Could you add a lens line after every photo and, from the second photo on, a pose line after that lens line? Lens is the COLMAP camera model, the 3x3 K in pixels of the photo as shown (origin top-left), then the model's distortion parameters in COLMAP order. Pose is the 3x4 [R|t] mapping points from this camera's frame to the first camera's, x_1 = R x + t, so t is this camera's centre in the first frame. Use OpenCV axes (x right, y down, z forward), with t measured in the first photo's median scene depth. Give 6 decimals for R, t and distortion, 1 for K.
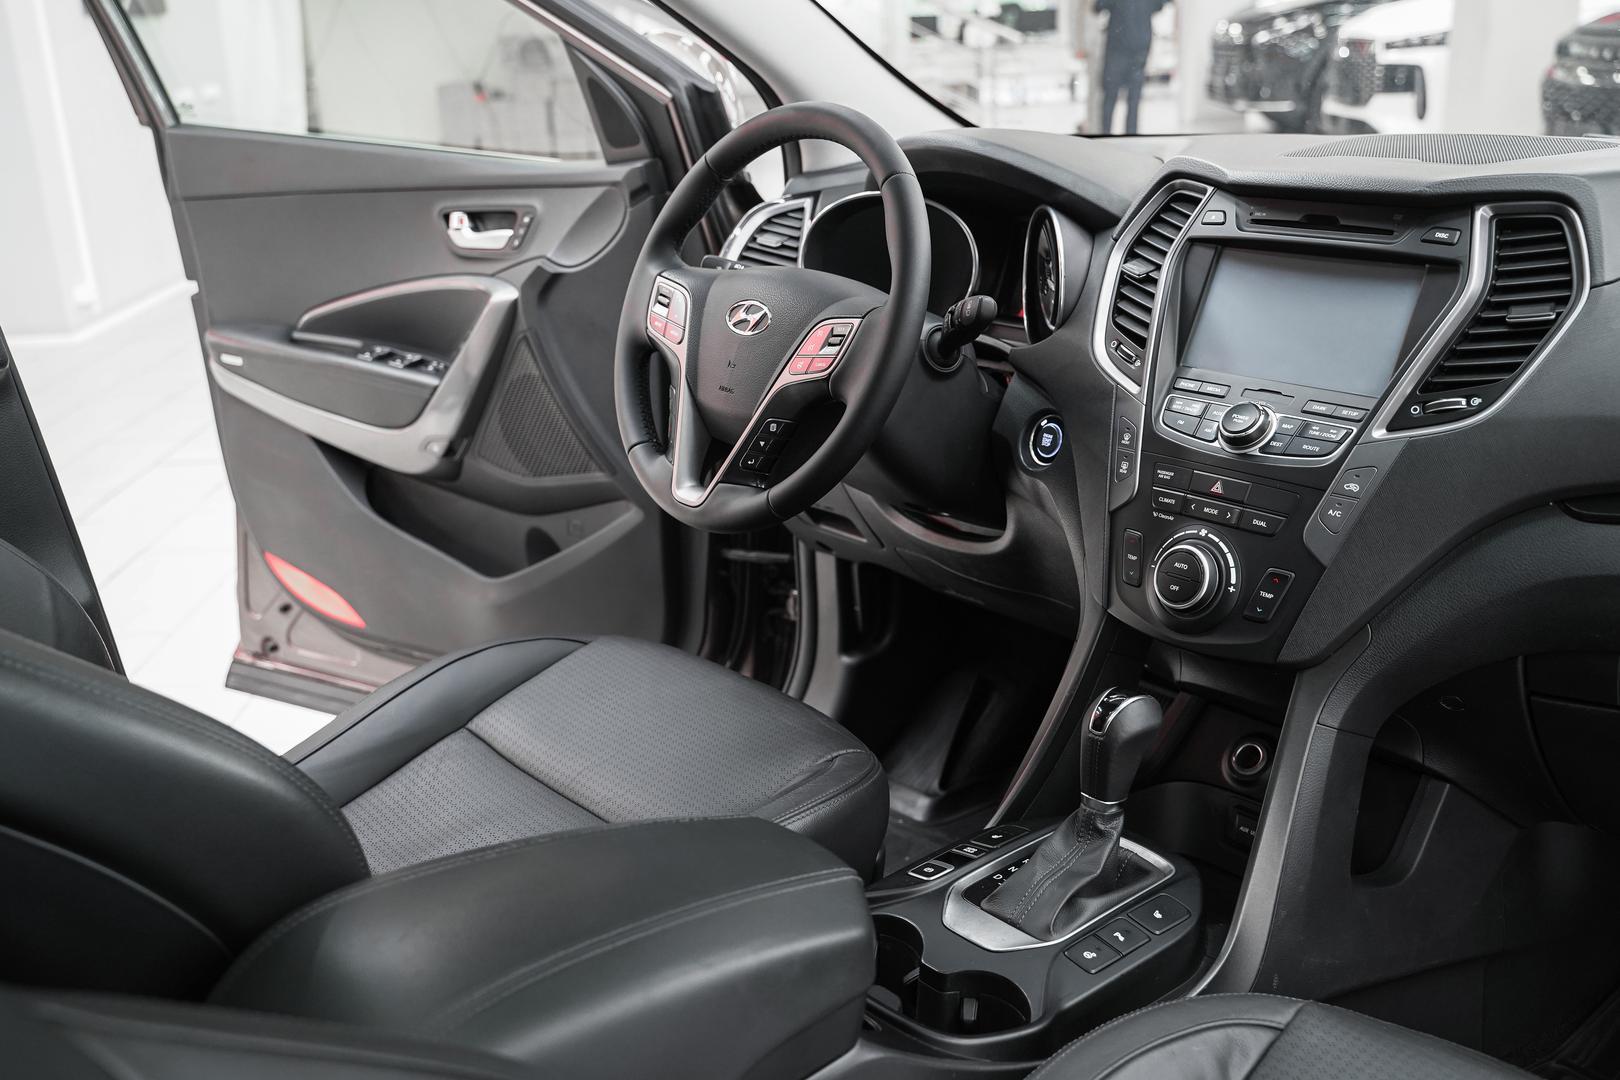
lens RADIAL K [[1603.0, 0, 802.1], [0, 1603.0, 525.5], [0, 0, 1]] dist [-0.003744, -0.008872]
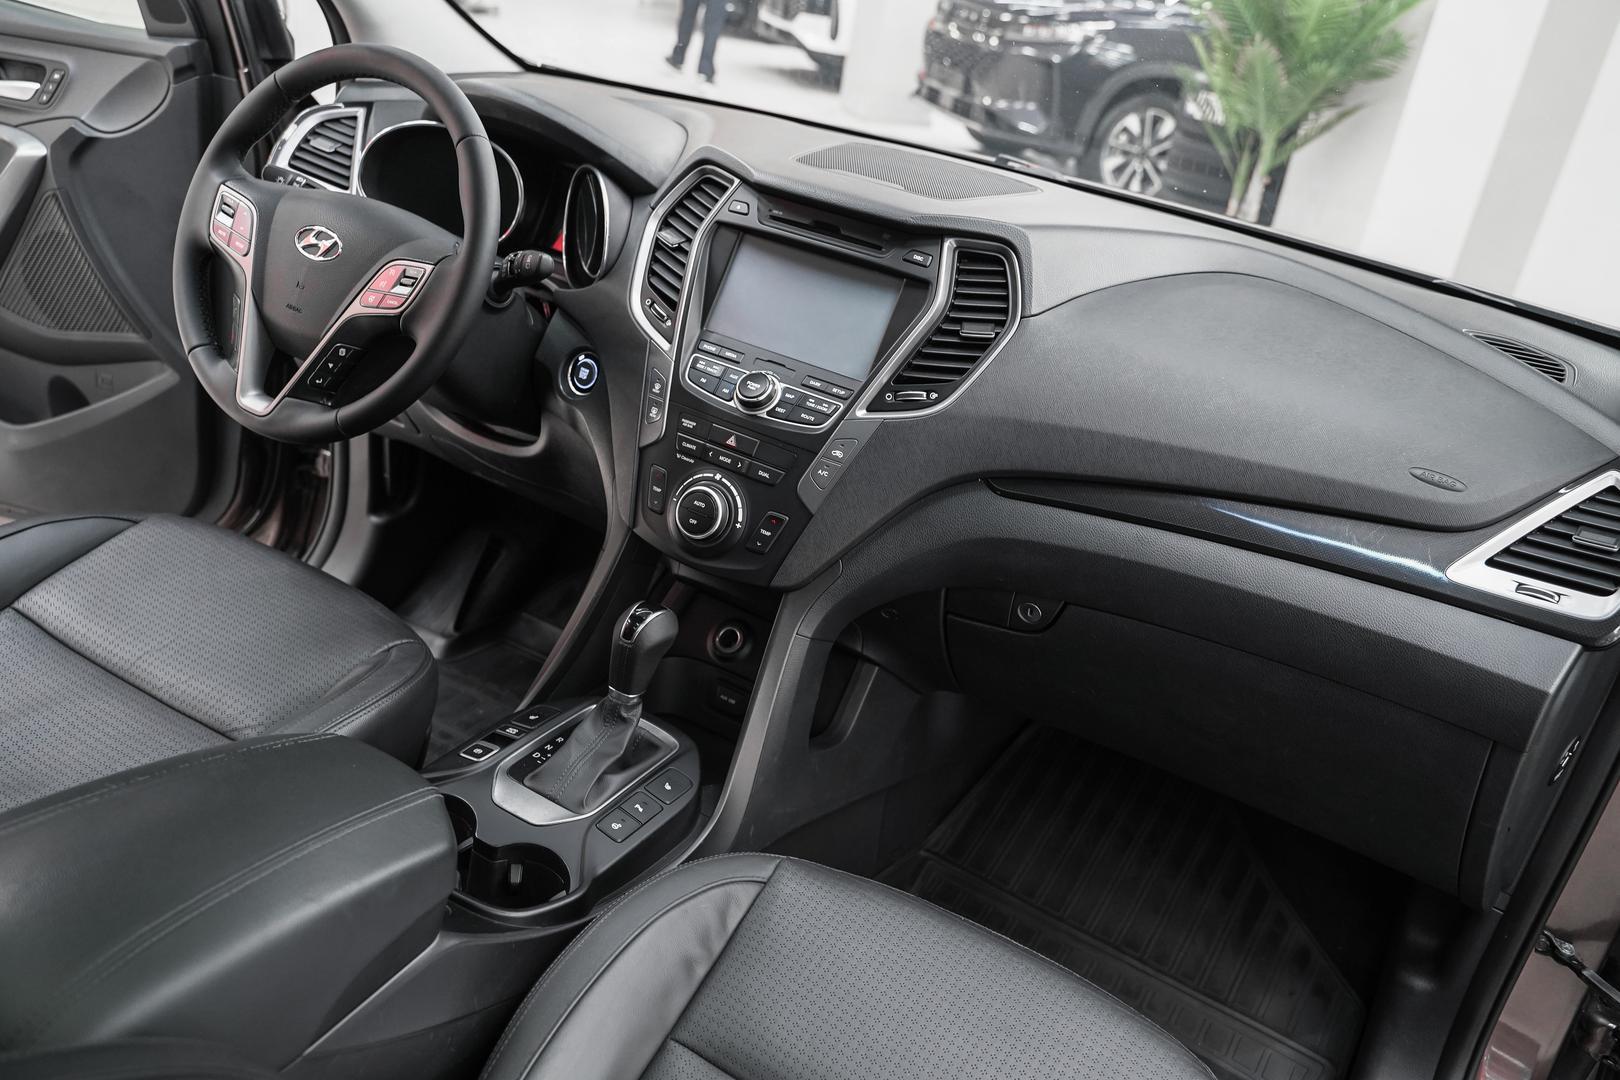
lens RADIAL K [[1328.4, 0, 811.8], [0, 1328.4, 529.9], [0, 0, 1]] dist [-0.014147, 0.014034]
pose [[0.925857, 0.024645, 0.377068, -0.058989], [-0.079749, 0.988139, 0.131232, -0.084432], [-0.369362, -0.151573, 0.916841, 0.029841]]
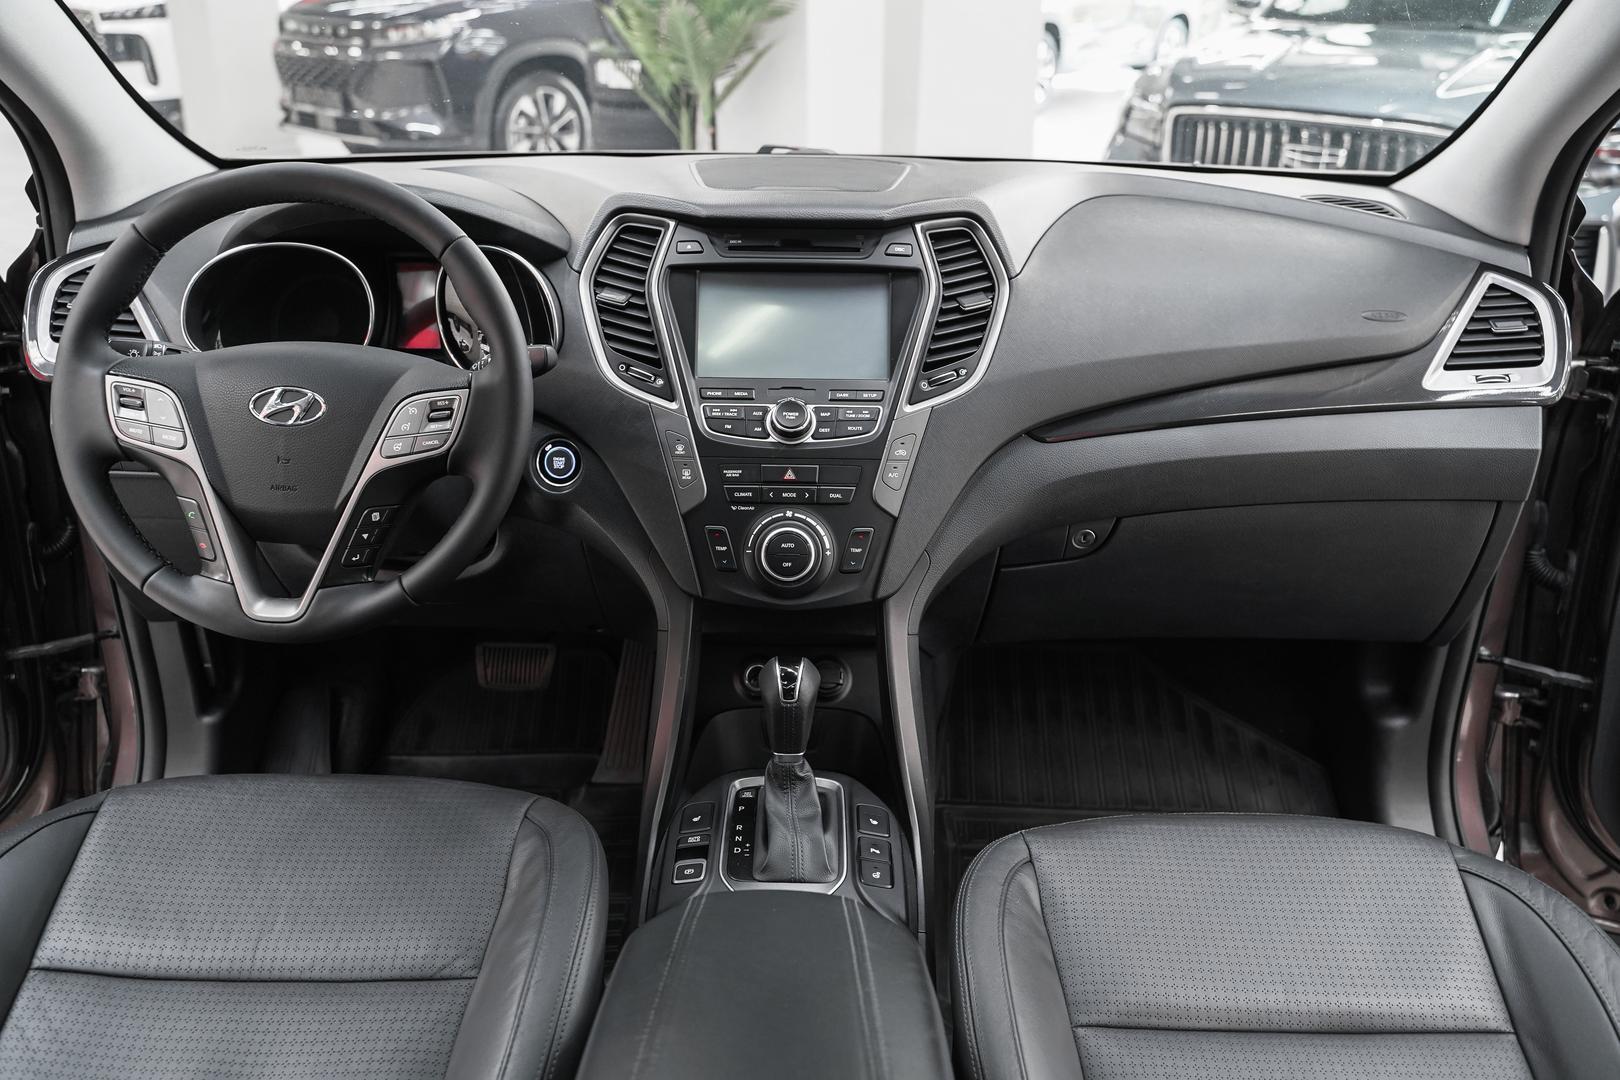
lens RADIAL K [[1328.4, 0, 811.8], [0, 1328.4, 529.9], [0, 0, 1]] dist [-0.014147, 0.014034]
pose [[0.650404, -0.257829, 0.714492, -0.407160], [0.196446, 0.965724, 0.169663, -0.134006], [-0.733746, 0.030010, 0.678761, 0.275263]]
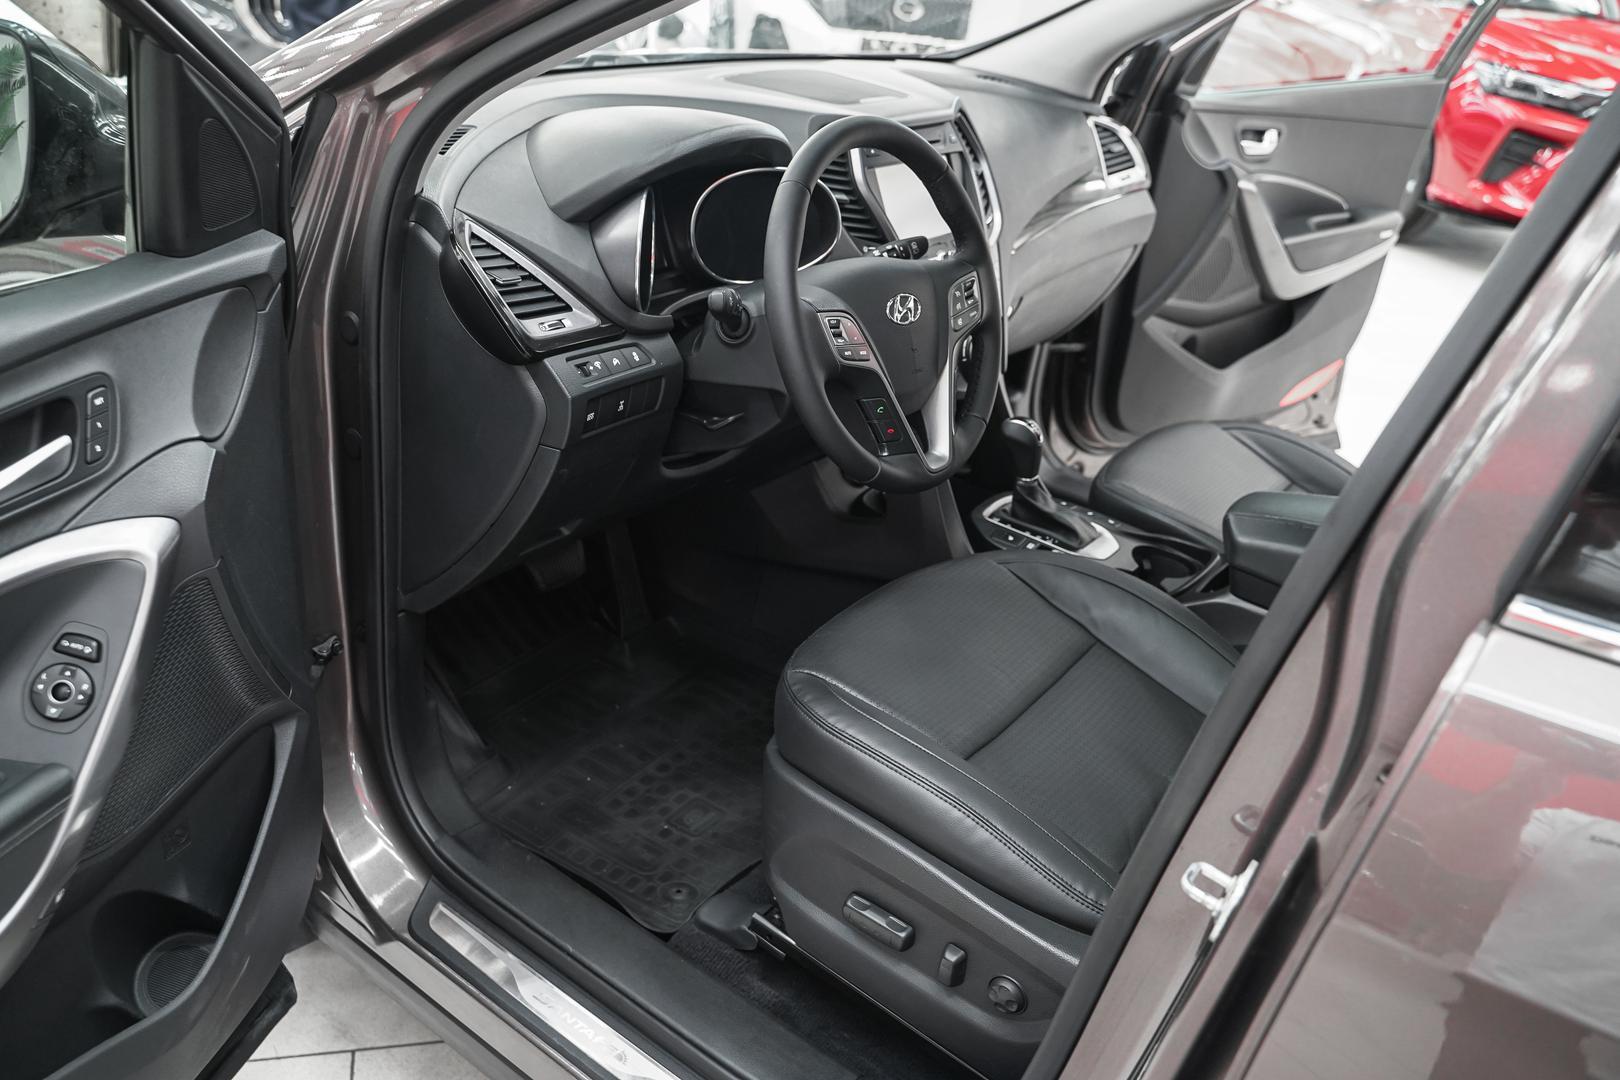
lens RADIAL K [[1328.4, 0, 811.8], [0, 1328.4, 529.9], [0, 0, 1]] dist [-0.014147, 0.014034]
pose [[-0.236165, -0.429298, 0.871739, -0.961014], [0.197660, 0.857136, 0.475656, -0.478646], [-0.951397, 0.284642, -0.117570, 1.253273]]
